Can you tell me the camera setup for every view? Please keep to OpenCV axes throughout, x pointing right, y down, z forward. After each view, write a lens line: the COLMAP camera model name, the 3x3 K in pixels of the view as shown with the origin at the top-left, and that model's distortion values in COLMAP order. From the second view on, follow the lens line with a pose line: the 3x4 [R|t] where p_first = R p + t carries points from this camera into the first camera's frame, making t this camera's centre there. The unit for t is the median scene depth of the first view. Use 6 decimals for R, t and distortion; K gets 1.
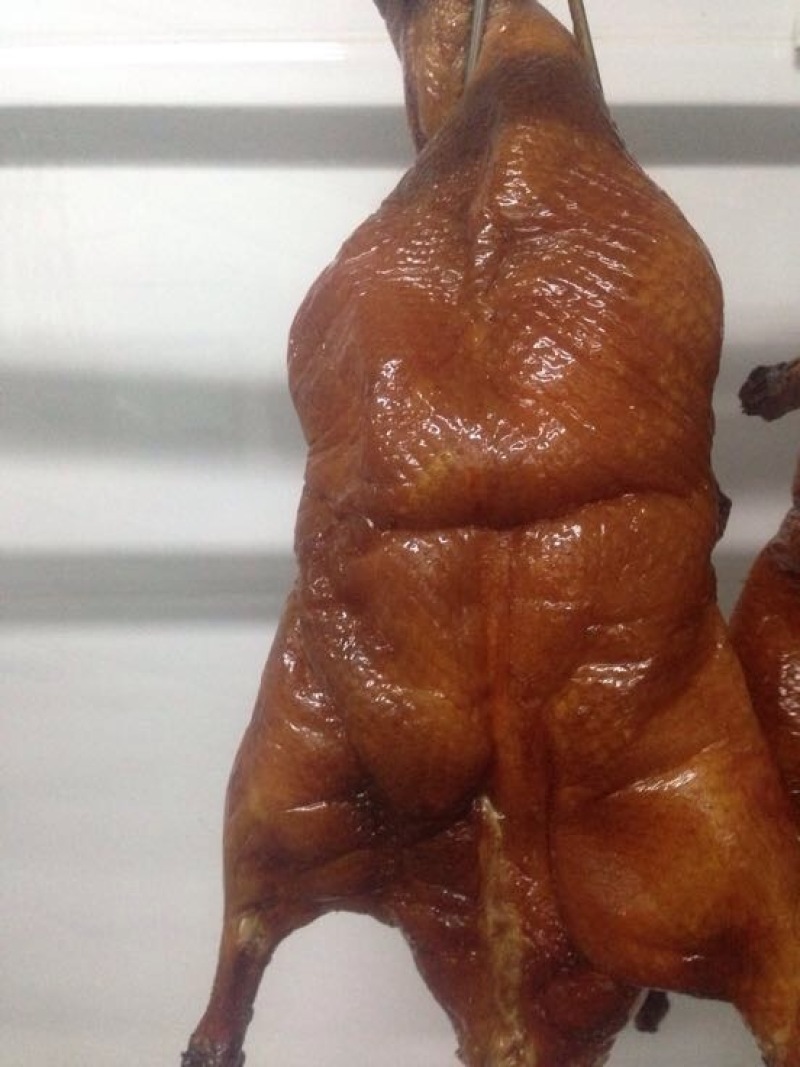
lens RADIAL K [[1044.7, 0, 400.0], [0, 1044.7, 533.5], [0, 0, 1]] dist [0.038460, -0.006255]
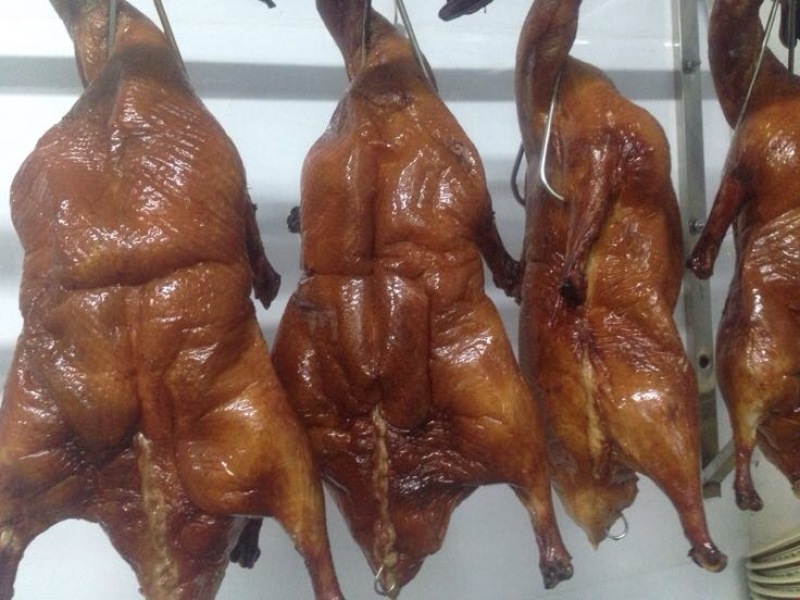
lens RADIAL K [[743.2, 0, 400.0], [0, 743.2, 300.0], [0, 0, 1]] dist [0.148172, -0.274346]
pose [[0.949028, -0.059240, 0.309575, 0.128158], [0.079250, 0.995474, -0.052452, 0.134130], [-0.305066, 0.074312, 0.949427, -0.471483]]
